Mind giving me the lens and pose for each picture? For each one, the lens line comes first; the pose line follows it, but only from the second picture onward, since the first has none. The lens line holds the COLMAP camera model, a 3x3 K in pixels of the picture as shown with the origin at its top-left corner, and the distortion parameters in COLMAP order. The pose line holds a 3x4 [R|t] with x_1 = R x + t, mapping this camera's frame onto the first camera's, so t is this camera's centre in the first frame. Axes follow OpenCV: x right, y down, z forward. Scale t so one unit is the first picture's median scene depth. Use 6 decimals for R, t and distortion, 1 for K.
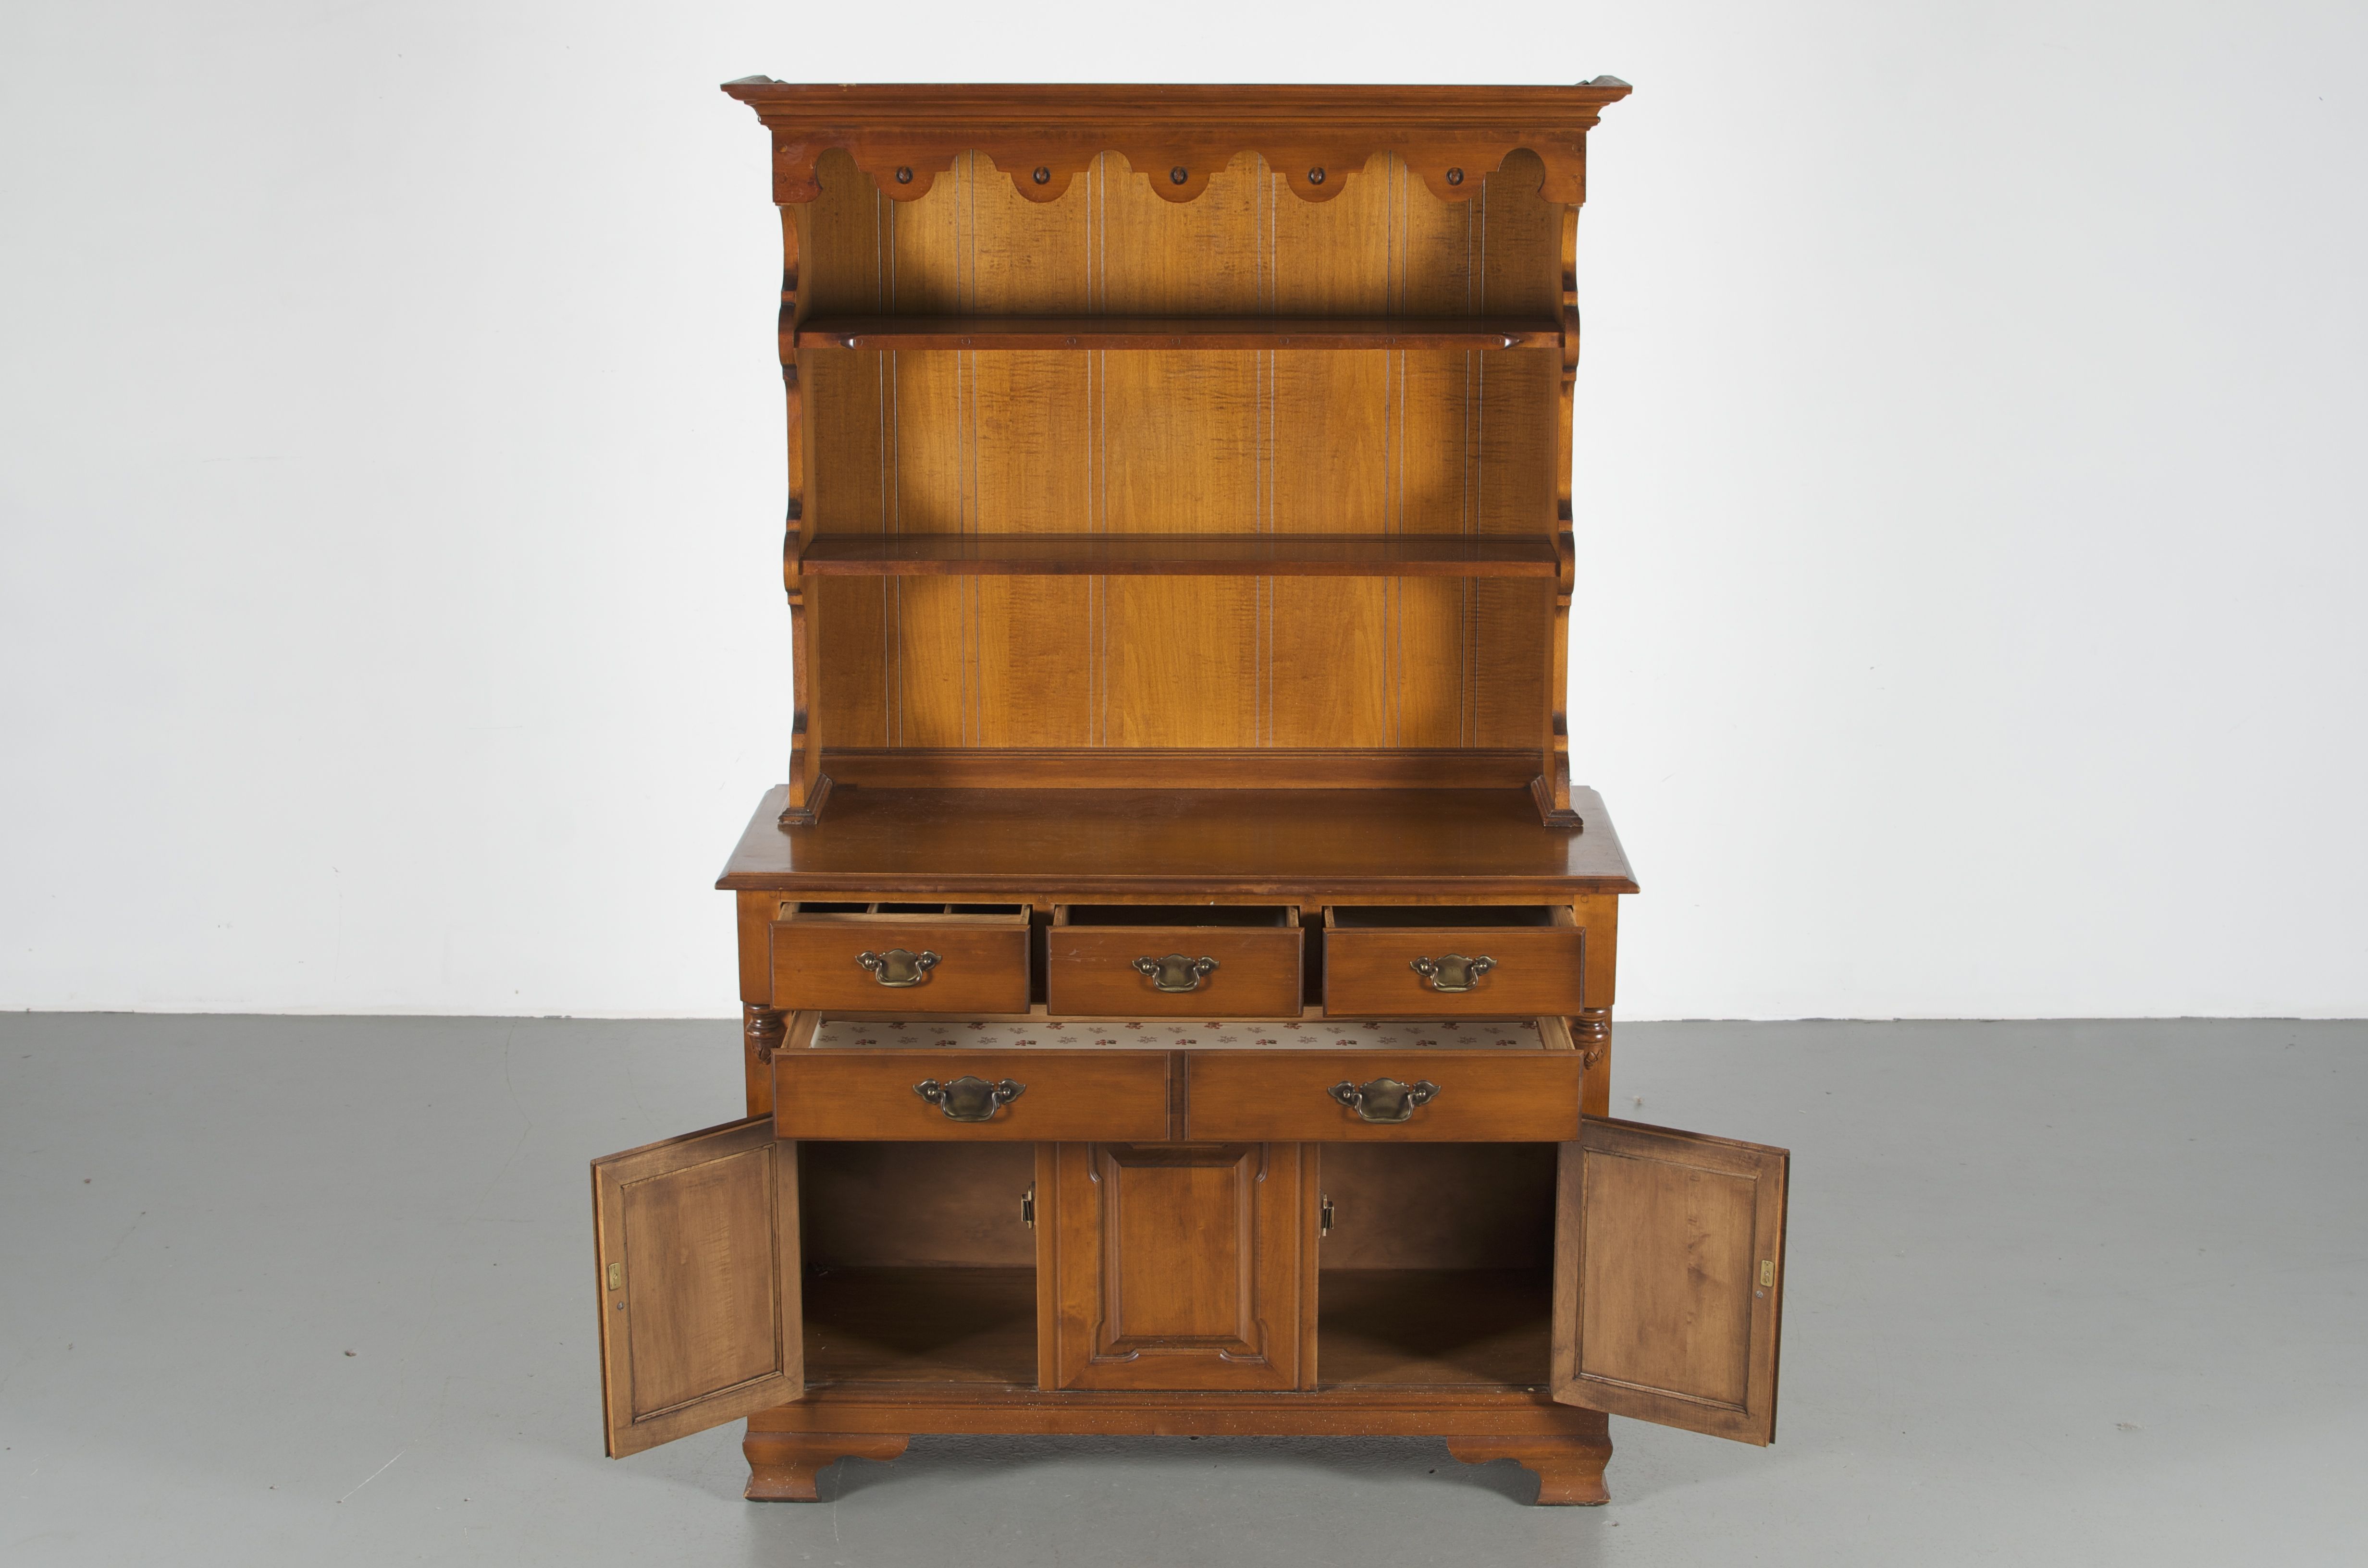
lens RADIAL K [[3686.0, 0, 1187.0], [0, 3686.0, 791.9], [0, 0, 1]] dist [-0.171946, 0.000000]
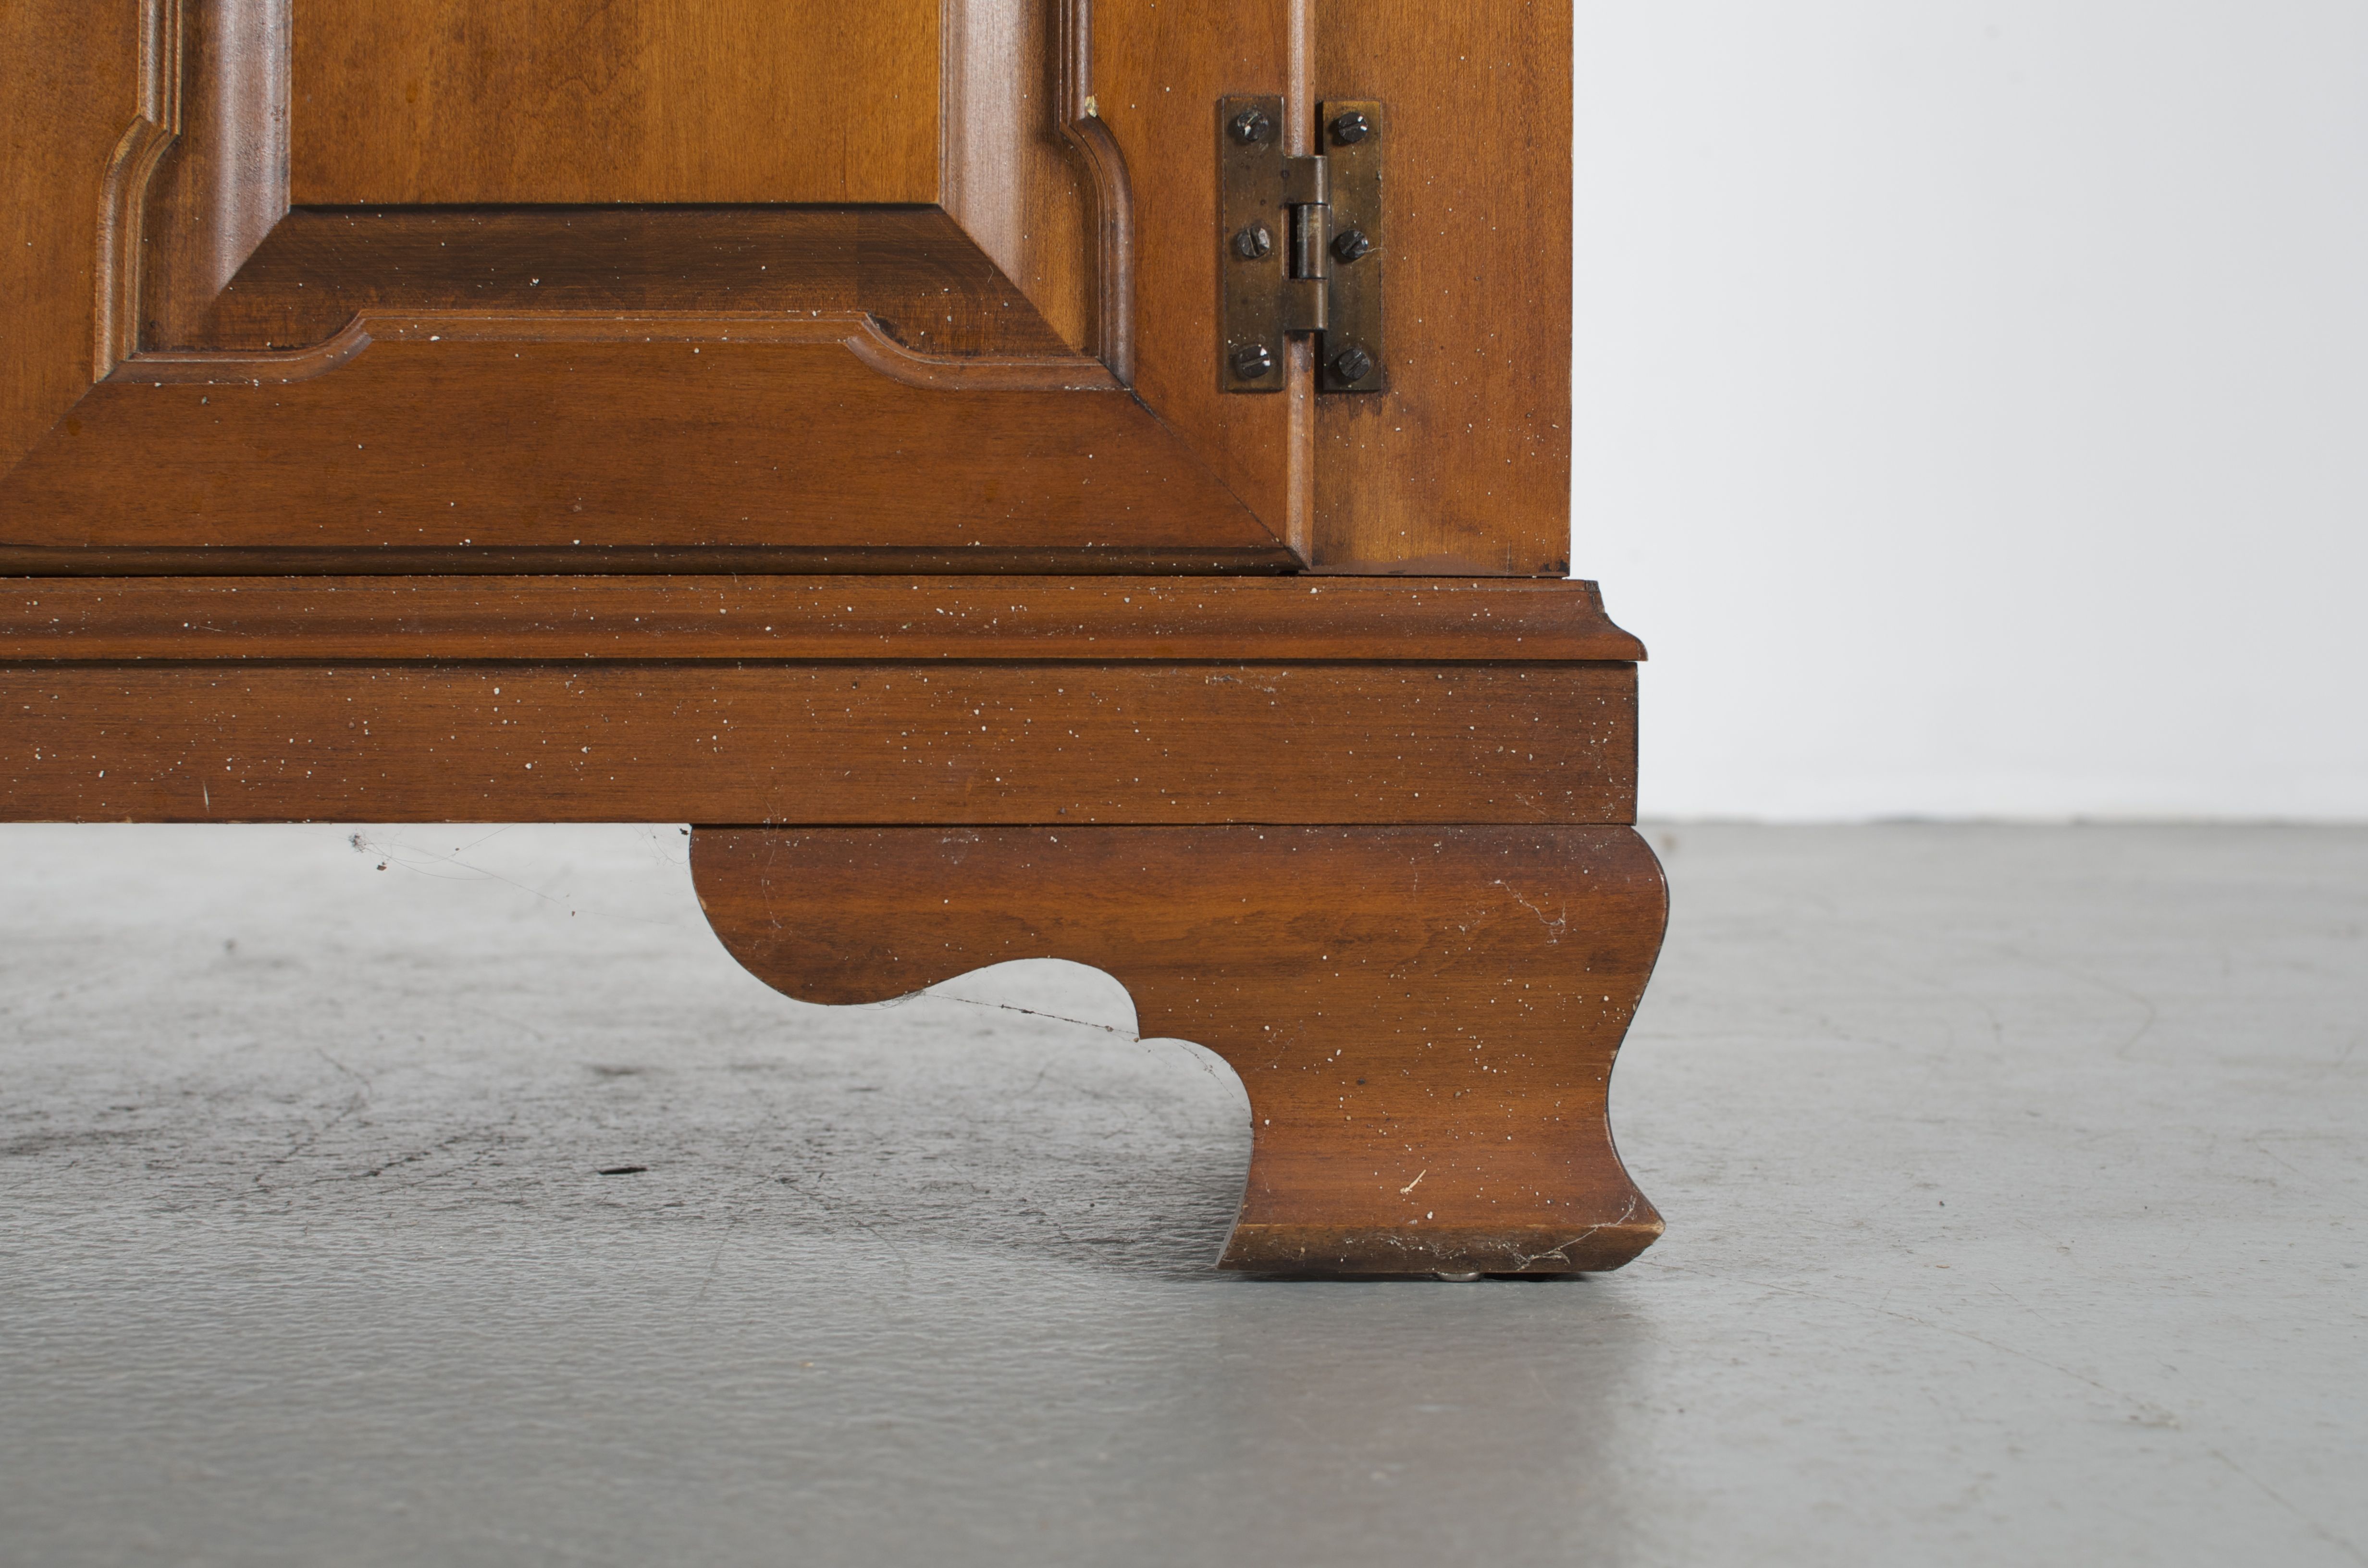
lens RADIAL K [[3686.0, 0, 1182.9], [0, 3686.0, 784.6], [0, 0, 1]] dist [-0.171946, 0.000000]
pose [[0.999764, -0.000441, 0.021737, 0.090389], [0.004120, 0.985521, -0.169504, 0.203719], [-0.021348, 0.169554, 0.985290, 0.833251]]
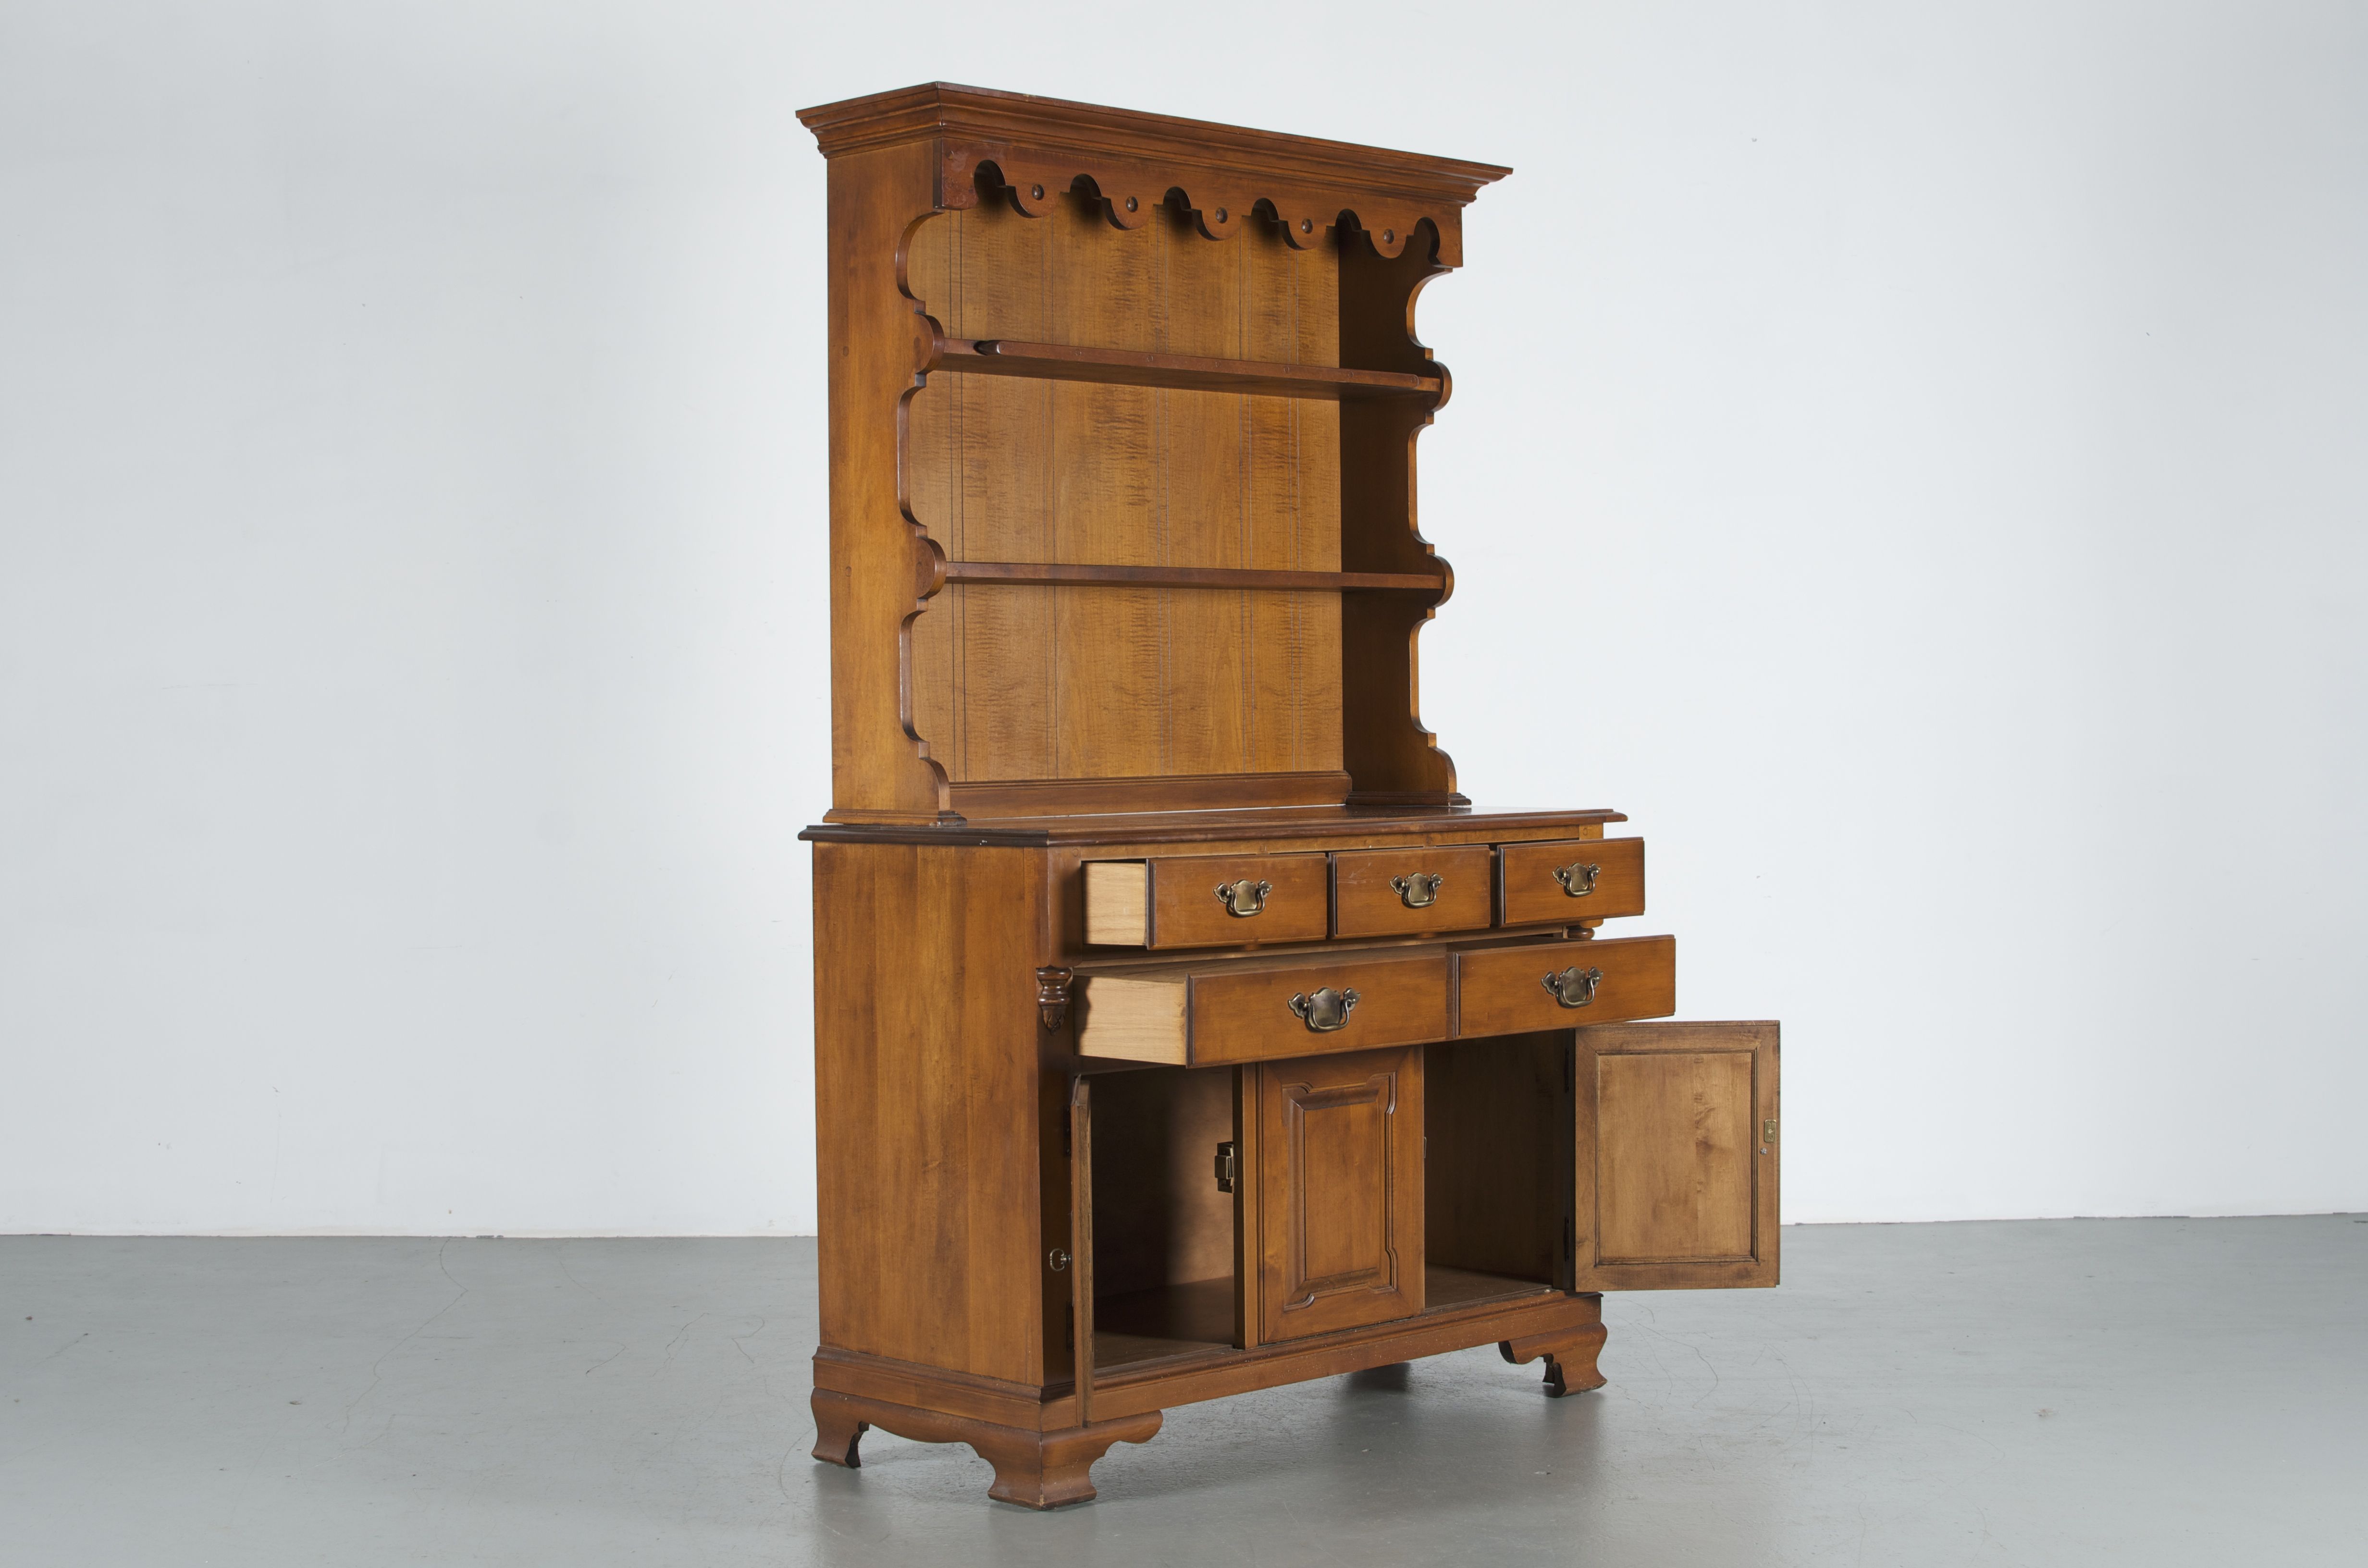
lens RADIAL K [[3686.0, 0, 1194.0], [0, 3686.0, 781.8], [0, 0, 1]] dist [-0.171946, 0.000000]
pose [[0.706157, -0.019167, 0.707796, -0.778592], [0.170807, 0.974723, -0.144016, 0.154757], [-0.687145, 0.222594, 0.691581, 0.263839]]
